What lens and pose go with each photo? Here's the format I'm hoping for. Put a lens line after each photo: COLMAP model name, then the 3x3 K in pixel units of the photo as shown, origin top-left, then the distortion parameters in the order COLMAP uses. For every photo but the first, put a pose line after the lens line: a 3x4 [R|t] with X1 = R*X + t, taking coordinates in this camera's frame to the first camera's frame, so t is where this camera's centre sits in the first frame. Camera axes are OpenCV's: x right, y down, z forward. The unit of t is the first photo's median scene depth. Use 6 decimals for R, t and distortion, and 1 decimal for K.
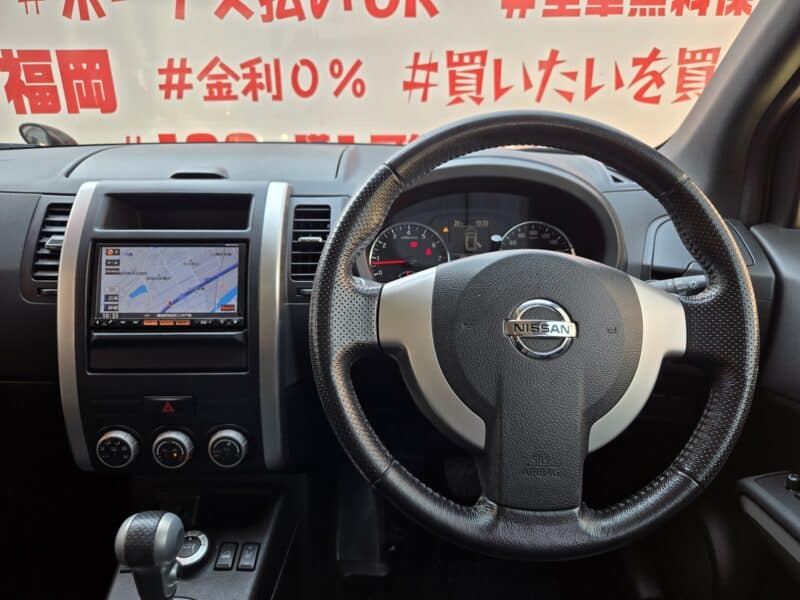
lens RADIAL K [[554.7, 0, 400.0], [0, 554.7, 300.0], [0, 0, 1]] dist [0.046242, -0.051236]
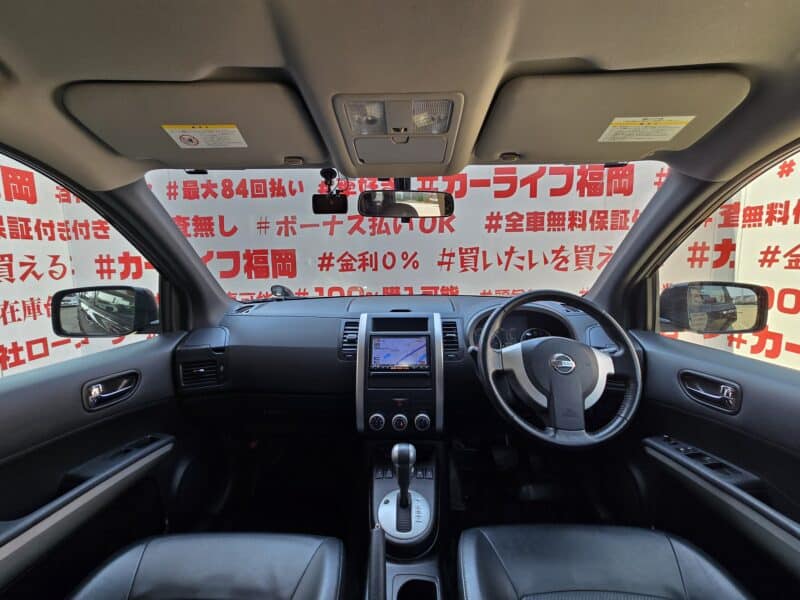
lens RADIAL K [[329.8, 0, 400.5], [0, 329.8, 294.6], [0, 0, 1]] dist [-0.000756, -0.000110]
pose [[0.999419, -0.007152, -0.033310, -0.092499], [-0.001387, 0.968371, -0.249511, 0.023232], [0.034041, 0.249412, 0.967799, -0.134296]]
